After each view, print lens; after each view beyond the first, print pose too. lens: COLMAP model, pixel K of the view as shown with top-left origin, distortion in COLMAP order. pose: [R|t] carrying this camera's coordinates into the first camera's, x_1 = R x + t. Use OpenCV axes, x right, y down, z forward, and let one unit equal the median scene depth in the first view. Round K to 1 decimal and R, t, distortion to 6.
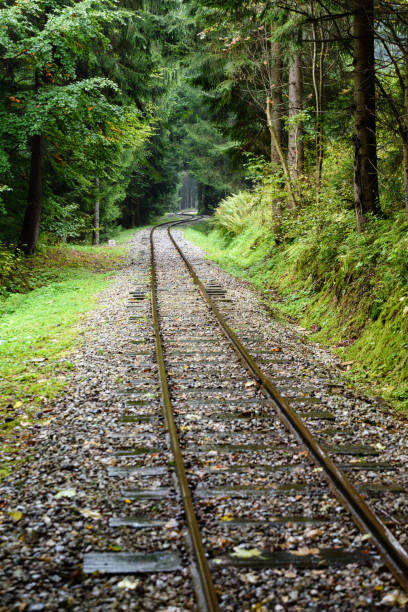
lens RADIAL K [[1217.7, 0, 204.0], [0, 1217.7, 306.0], [0, 0, 1]] dist [-0.028723, -0.140315]
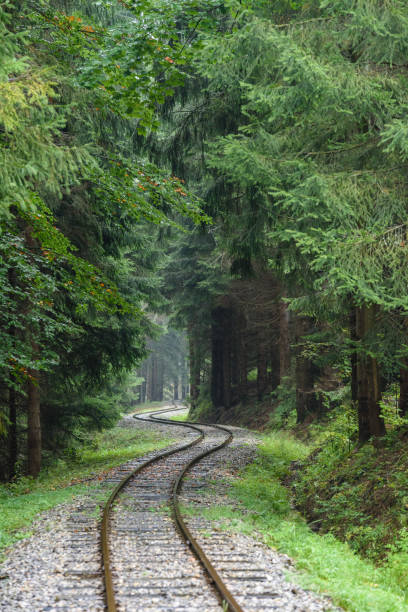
lens RADIAL K [[1217.7, 0, 204.0], [0, 1217.7, 306.0], [0, 0, 1]] dist [-0.028723, -0.140315]
pose [[0.997507, 0.004810, 0.070401, -0.024088], [0.006148, 0.987955, -0.154619, -0.041387], [-0.070297, 0.154667, 0.985463, 0.489759]]
